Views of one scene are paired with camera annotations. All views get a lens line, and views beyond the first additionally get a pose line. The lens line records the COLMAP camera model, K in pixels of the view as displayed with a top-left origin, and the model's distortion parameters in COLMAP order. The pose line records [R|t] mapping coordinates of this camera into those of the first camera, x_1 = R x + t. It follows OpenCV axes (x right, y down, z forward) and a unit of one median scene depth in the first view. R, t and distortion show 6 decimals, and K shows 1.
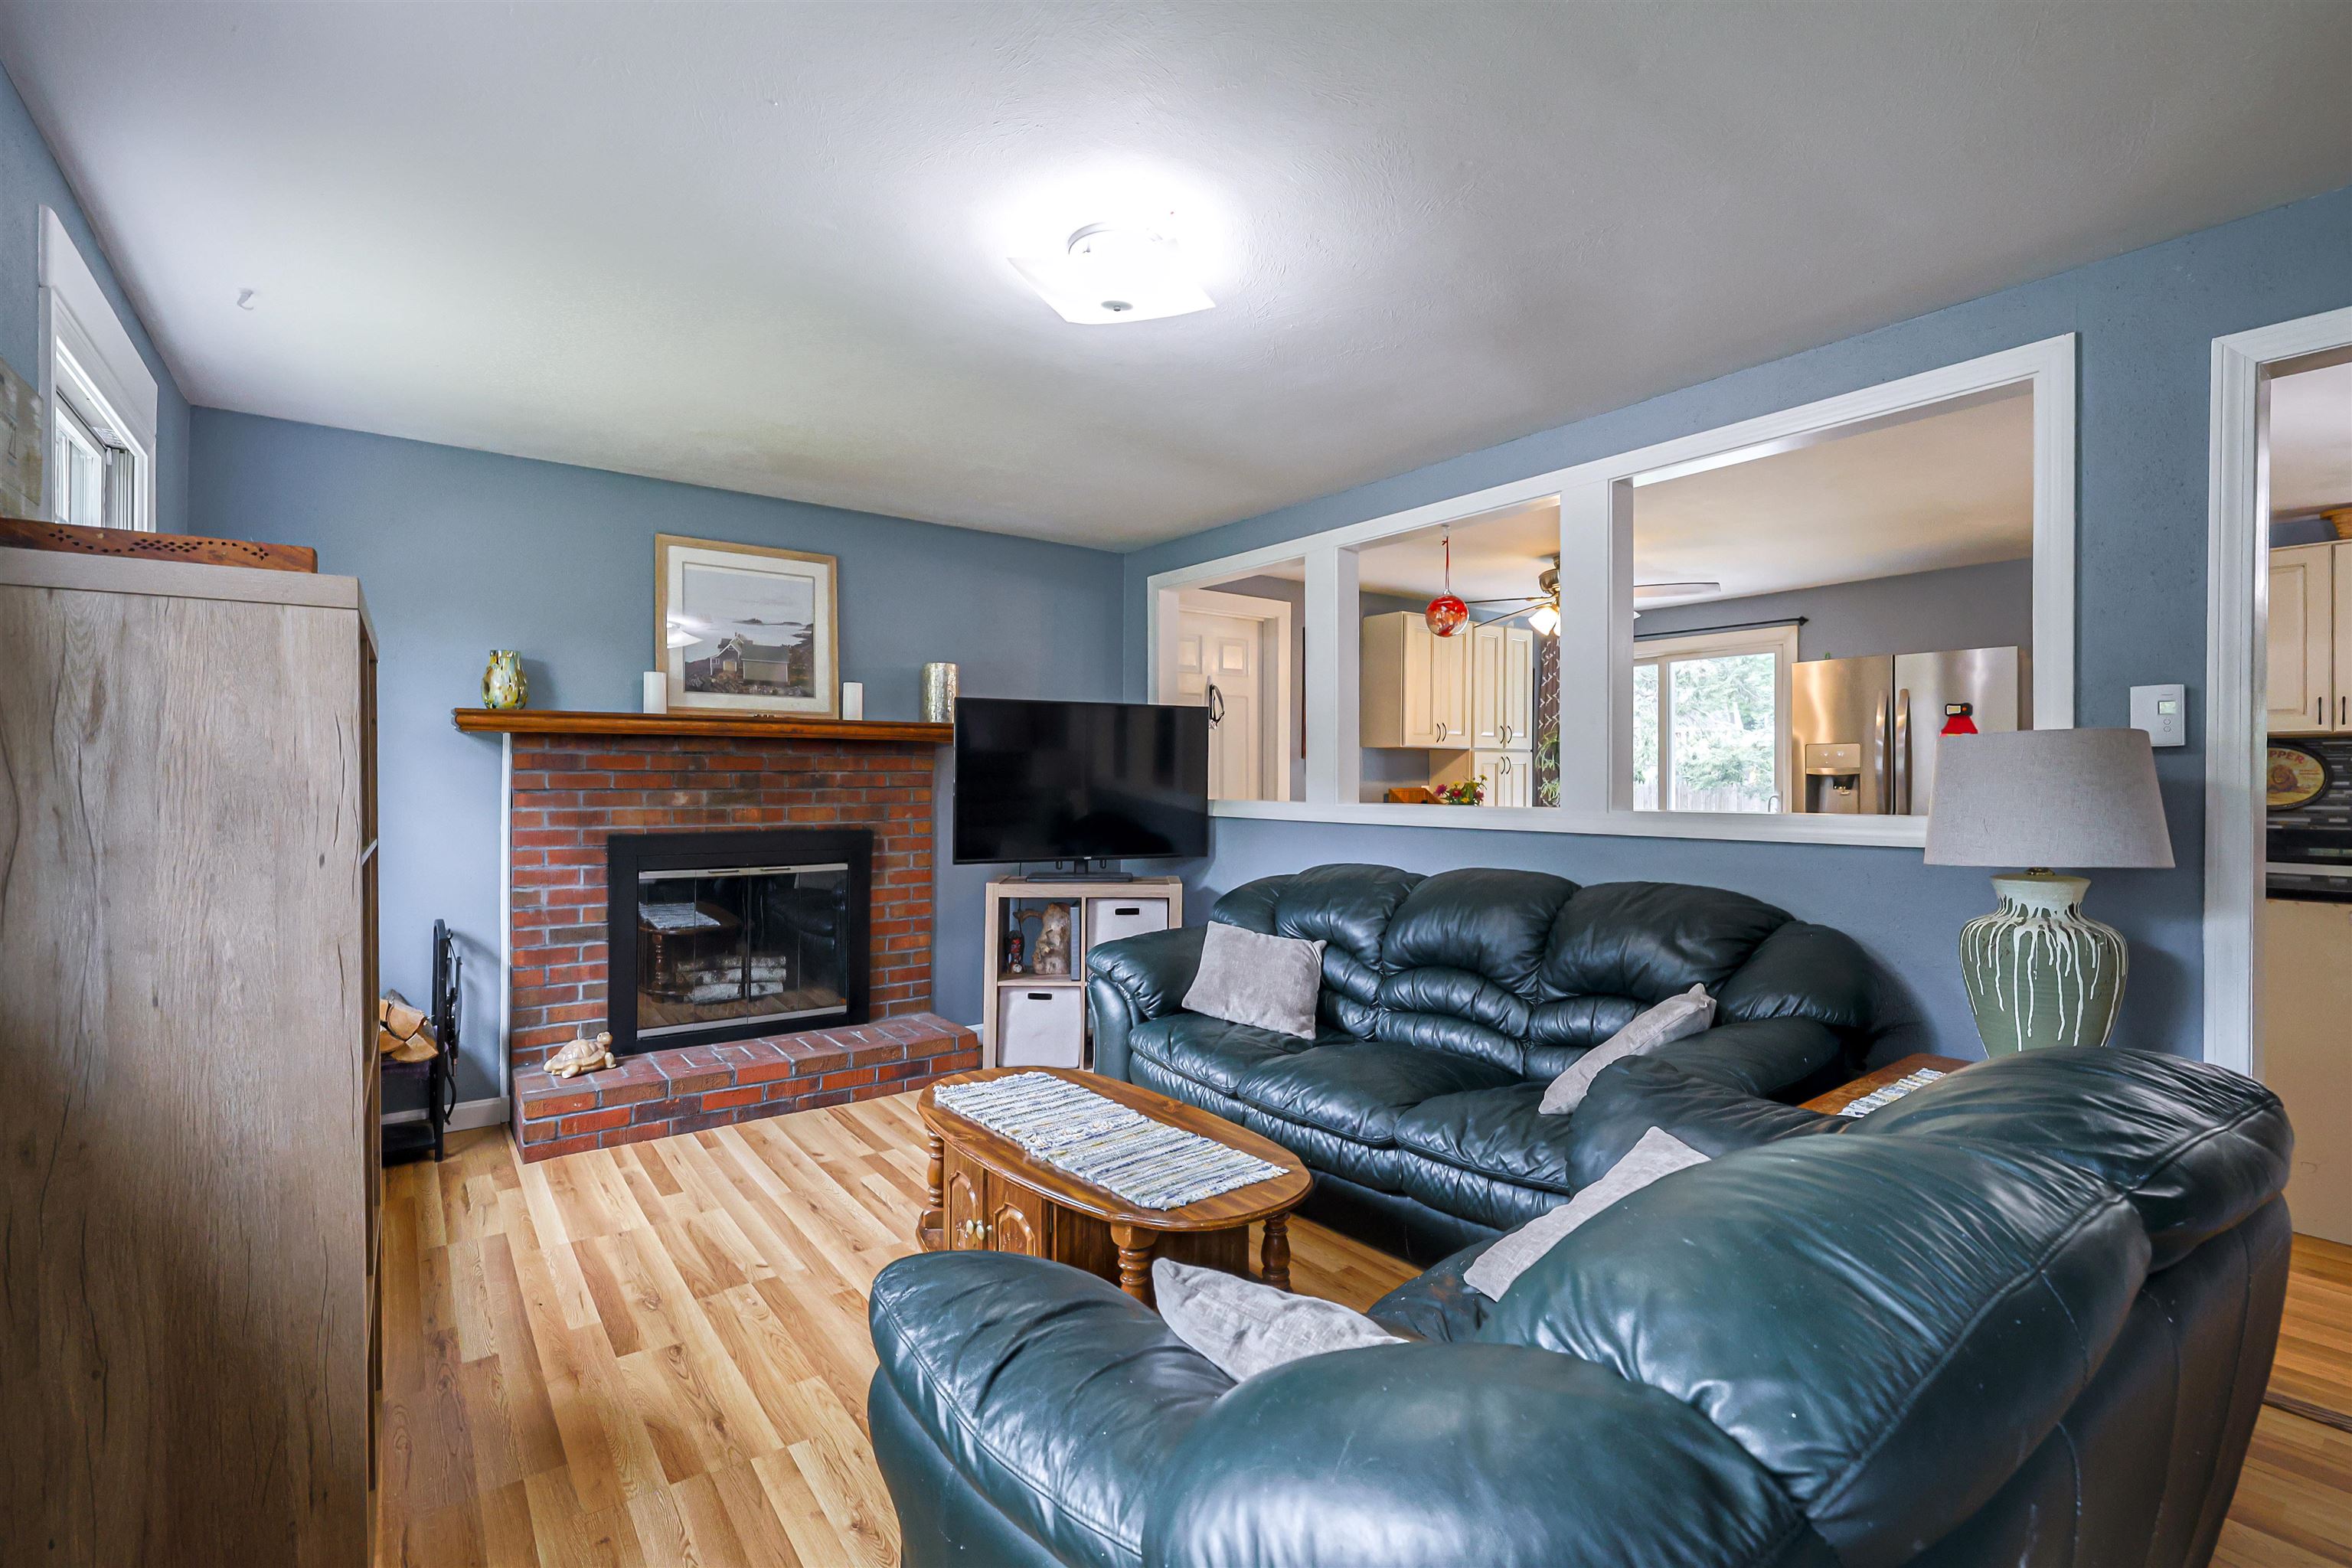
lens RADIAL K [[1042.7, 0, 1165.1], [0, 1042.7, 779.6], [0, 0, 1]] dist [-0.001552, 0.000905]
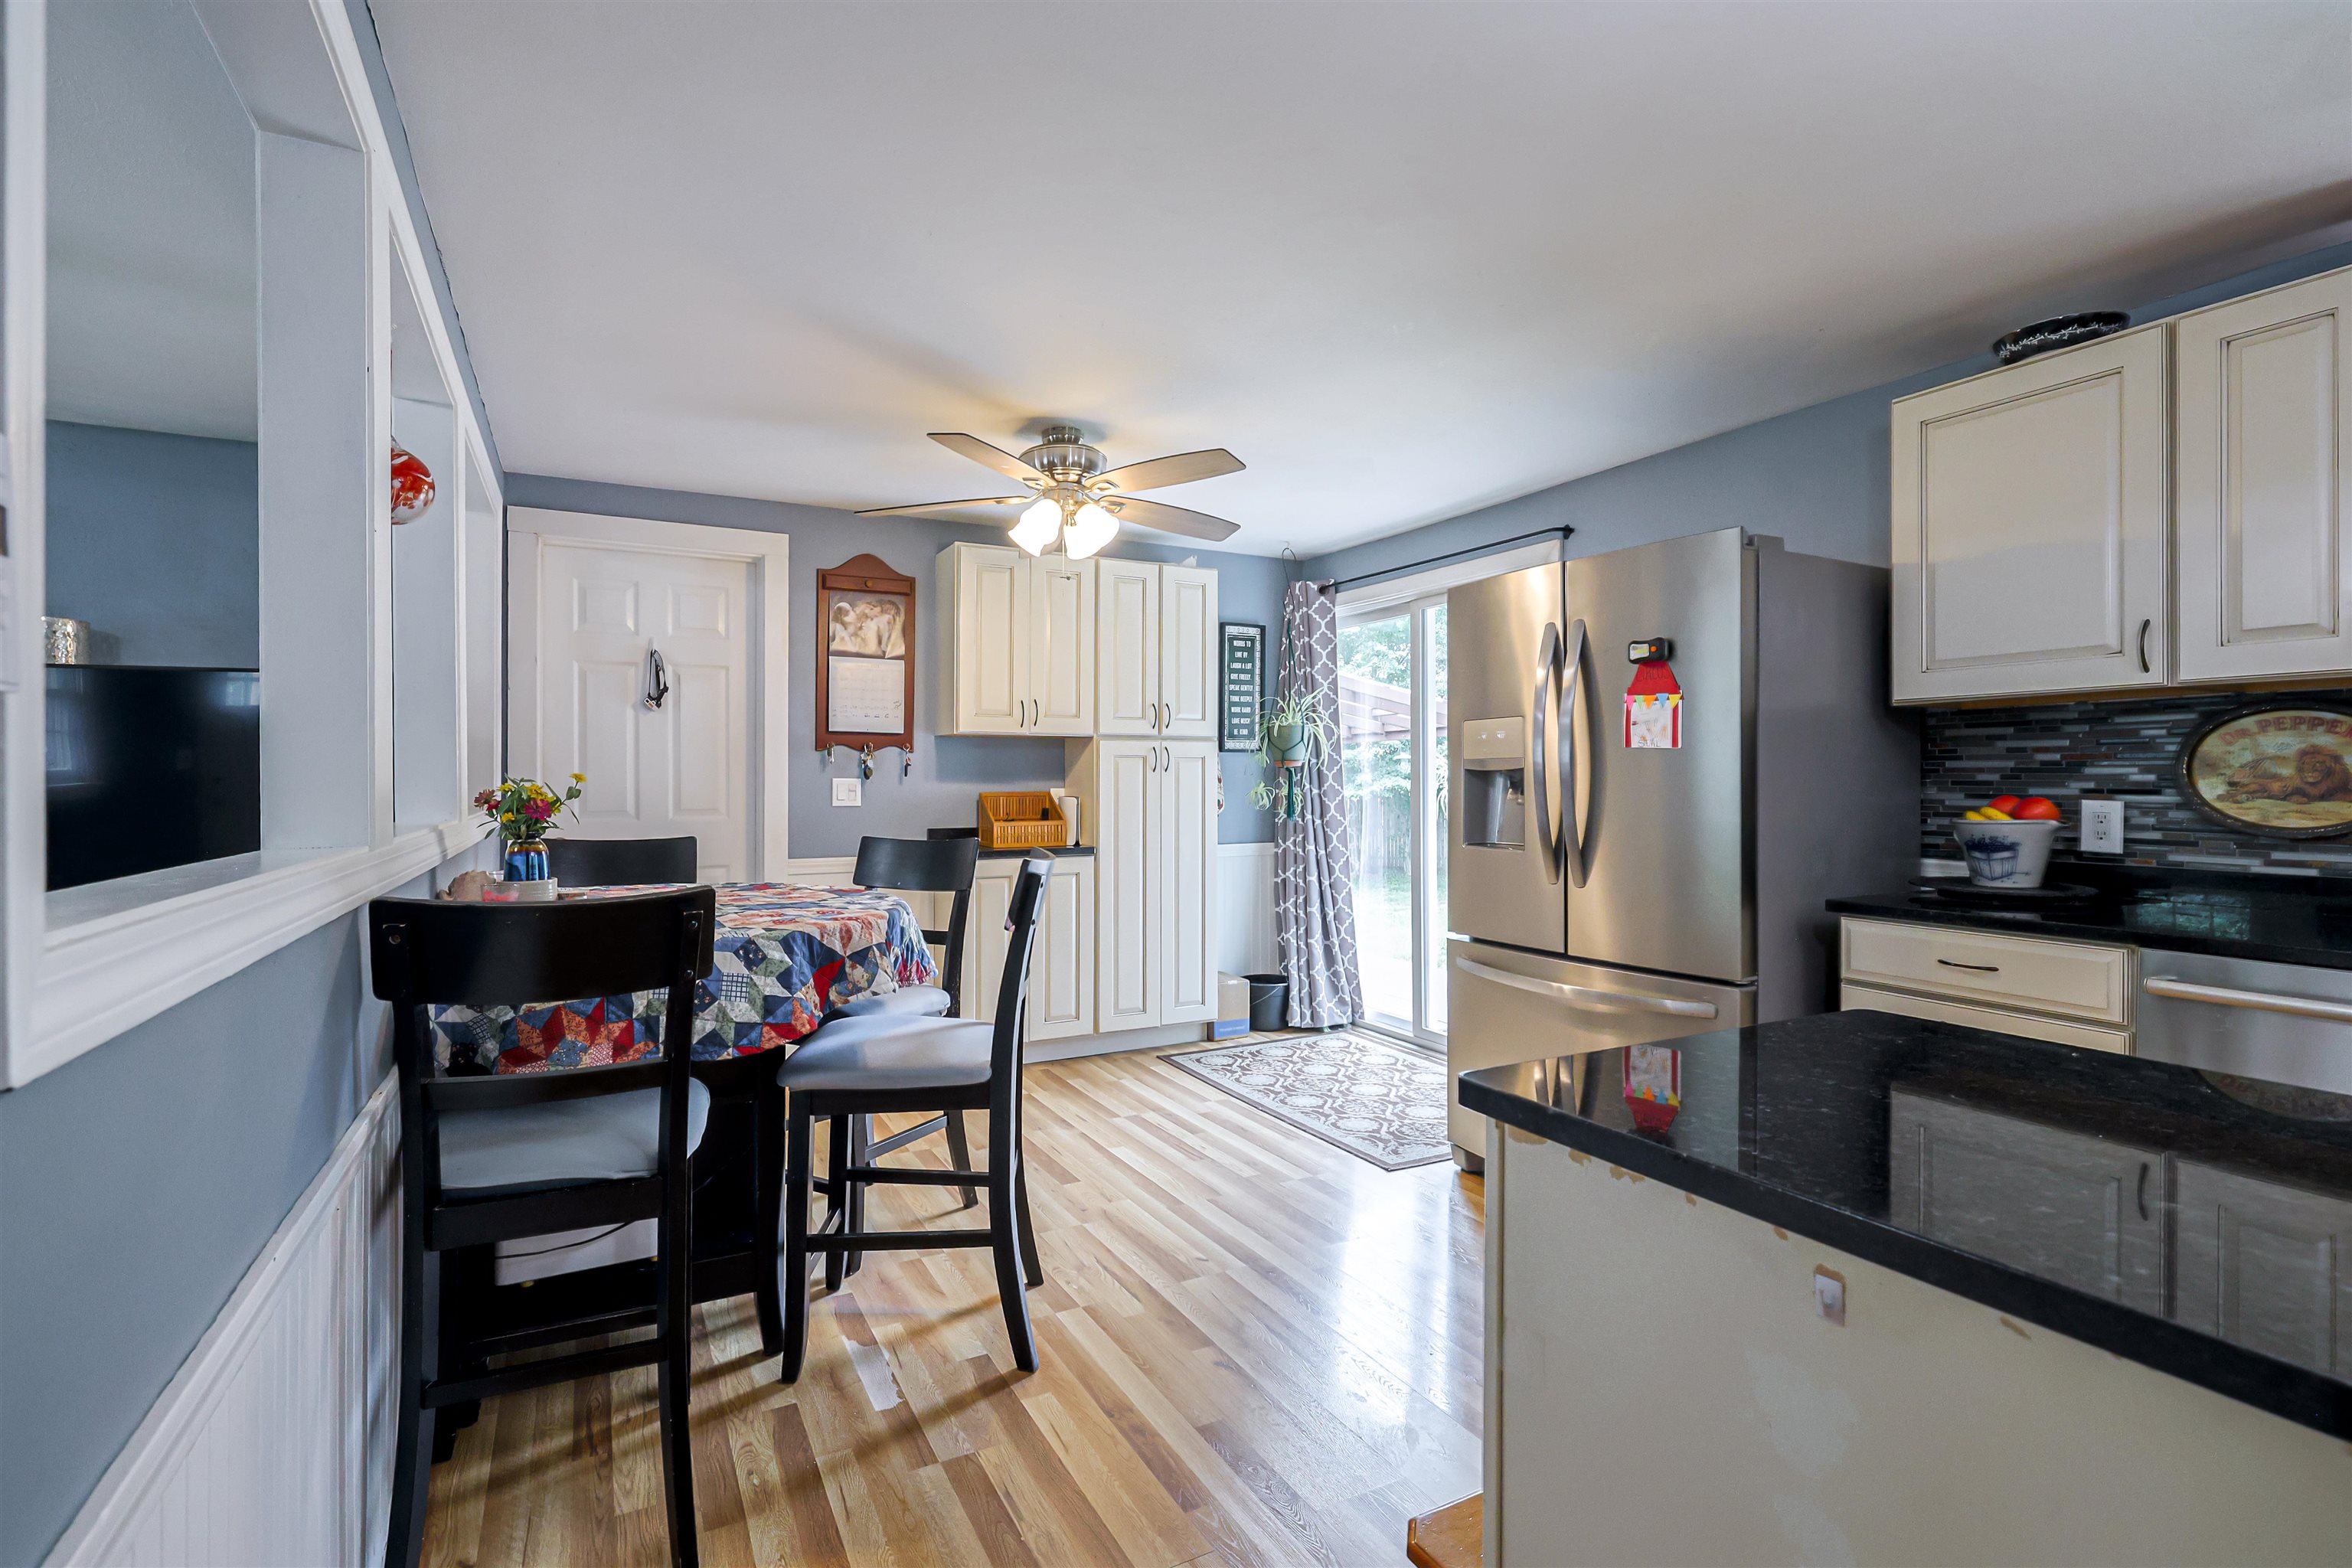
lens RADIAL K [[1042.7, 0, 1113.0], [0, 1042.7, 778.8], [0, 0, 1]] dist [-0.001552, 0.000905]
pose [[0.984857, -0.003505, -0.173332, 0.693645], [0.003419, 0.999994, -0.000795, 0.000312], [0.173333, 0.000191, 0.984863, 0.492064]]
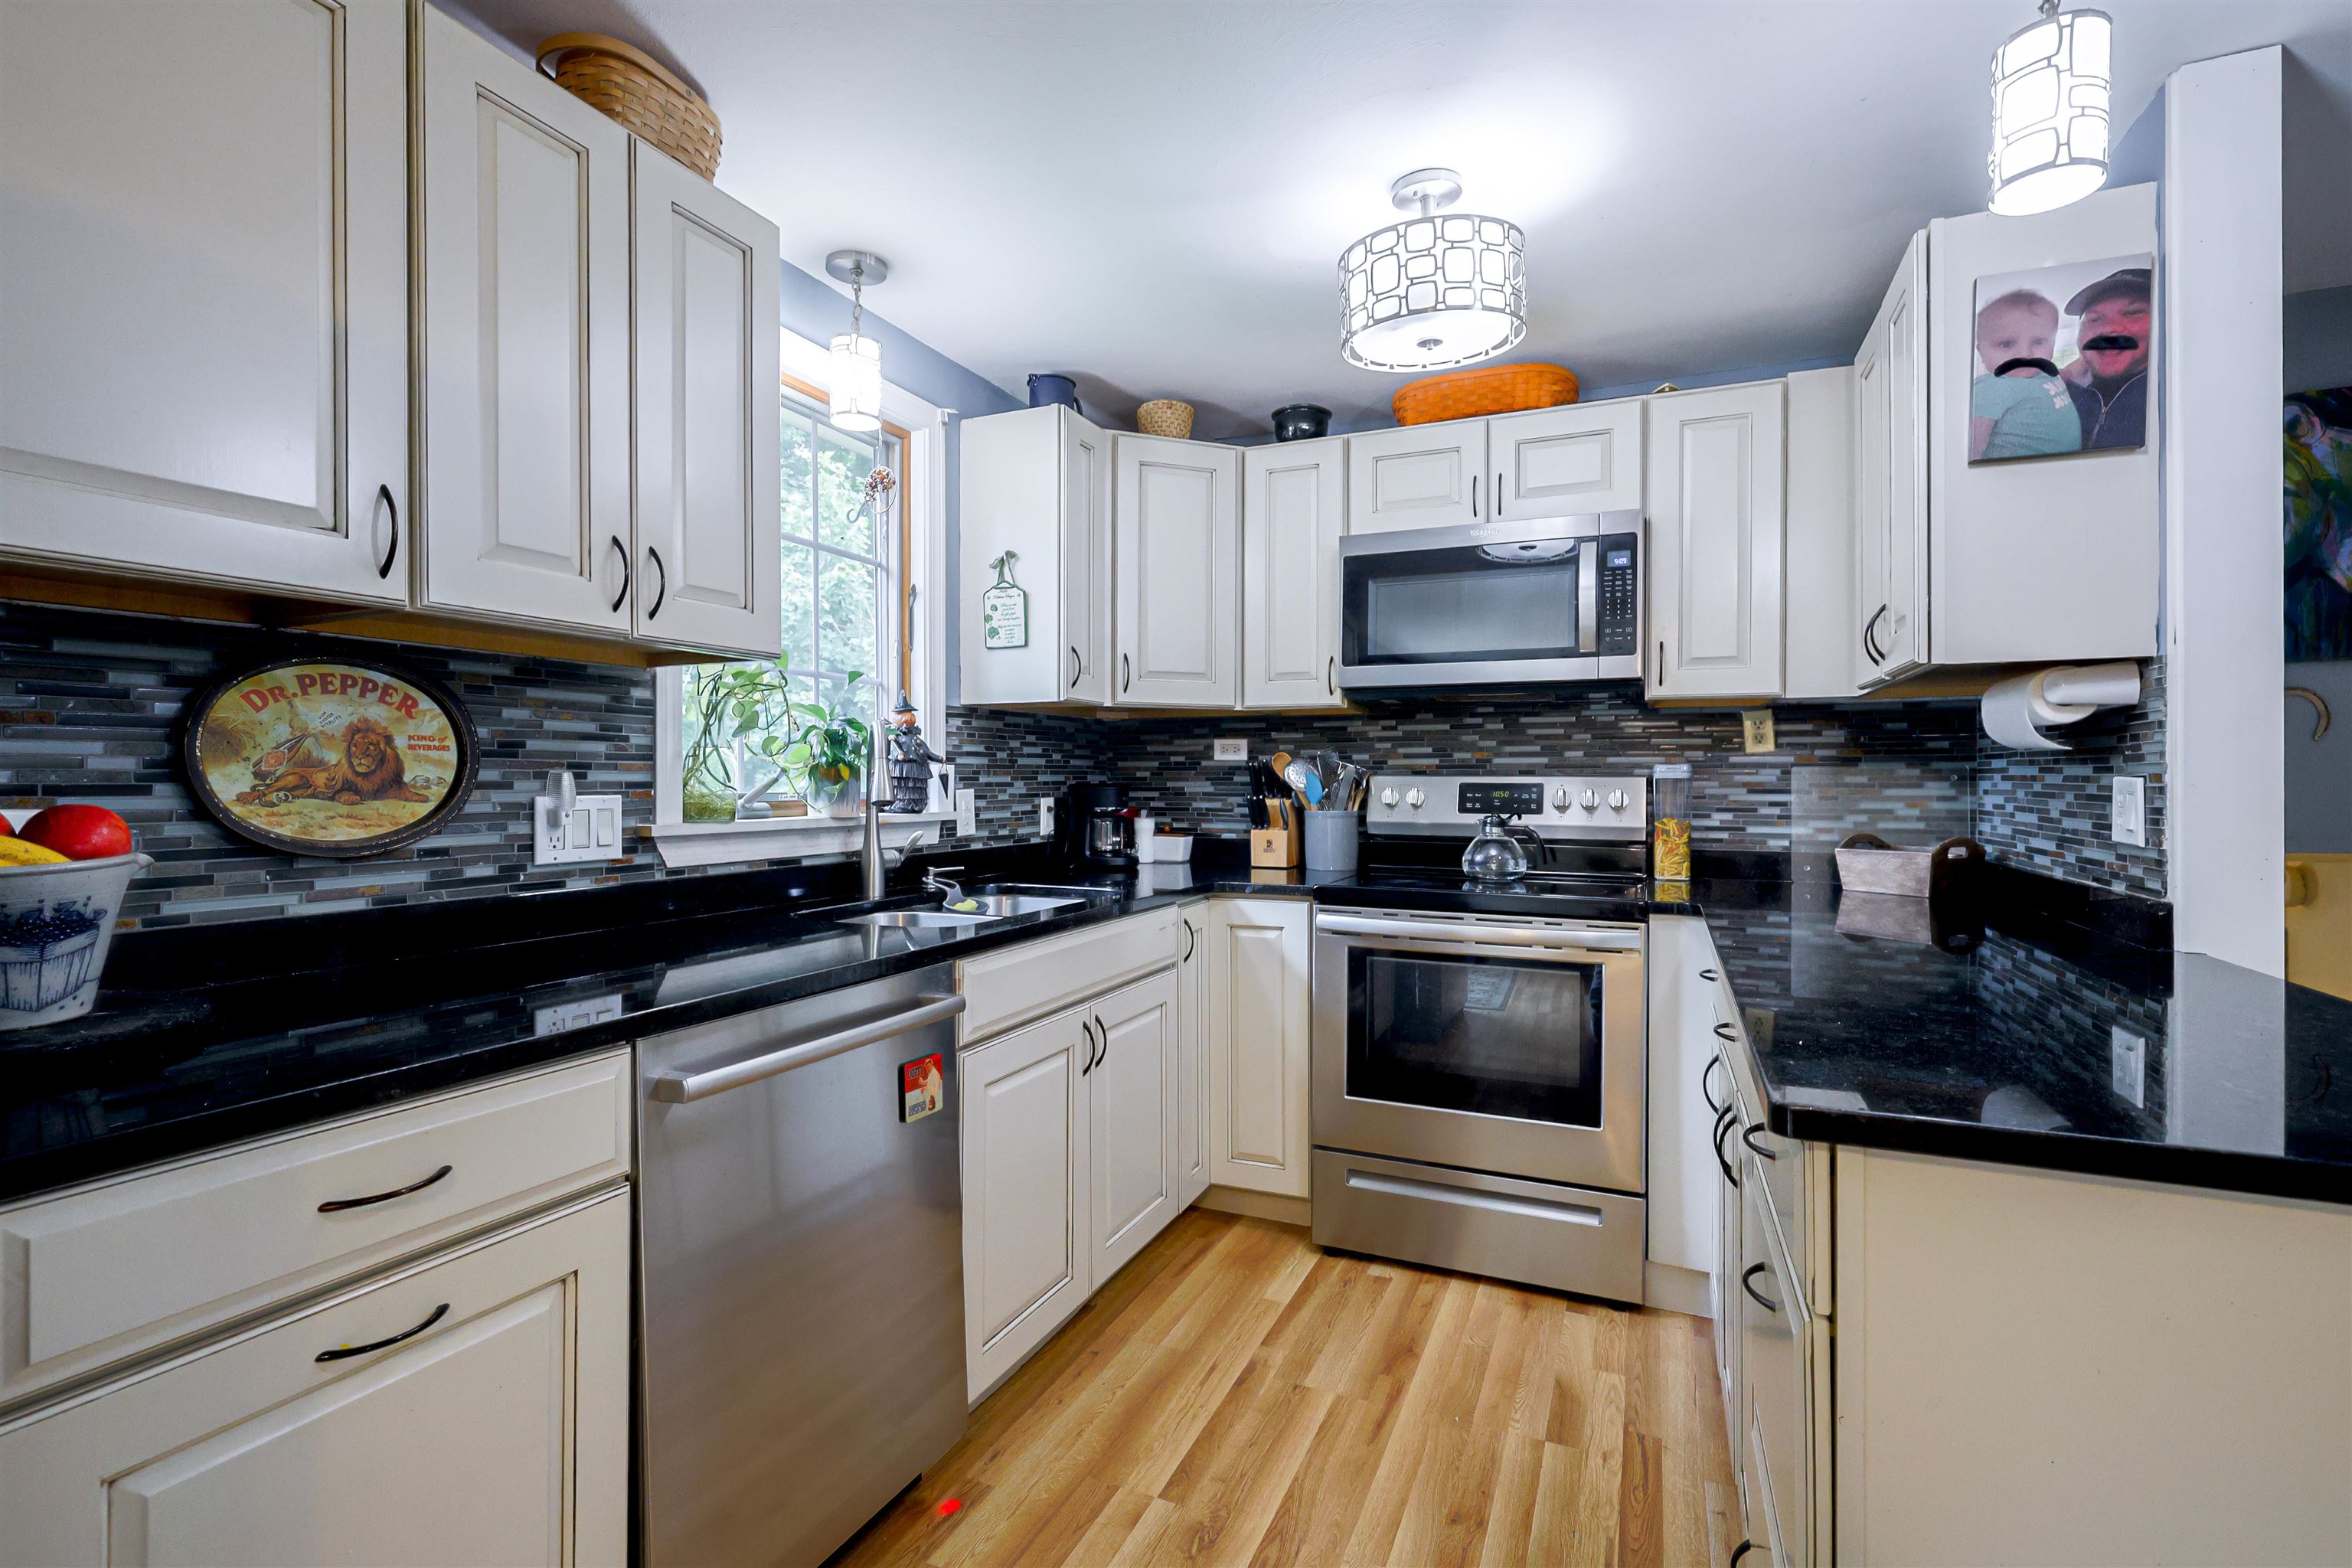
lens RADIAL K [[1042.7, 0, 1185.7], [0, 1042.7, 777.3], [0, 0, 1]] dist [-0.001552, 0.000905]
pose [[-0.496077, -0.000542, 0.868278, 0.744383], [-0.001226, 0.999999, -0.000077, 0.005303], [-0.868278, -0.001103, -0.496078, 1.079657]]
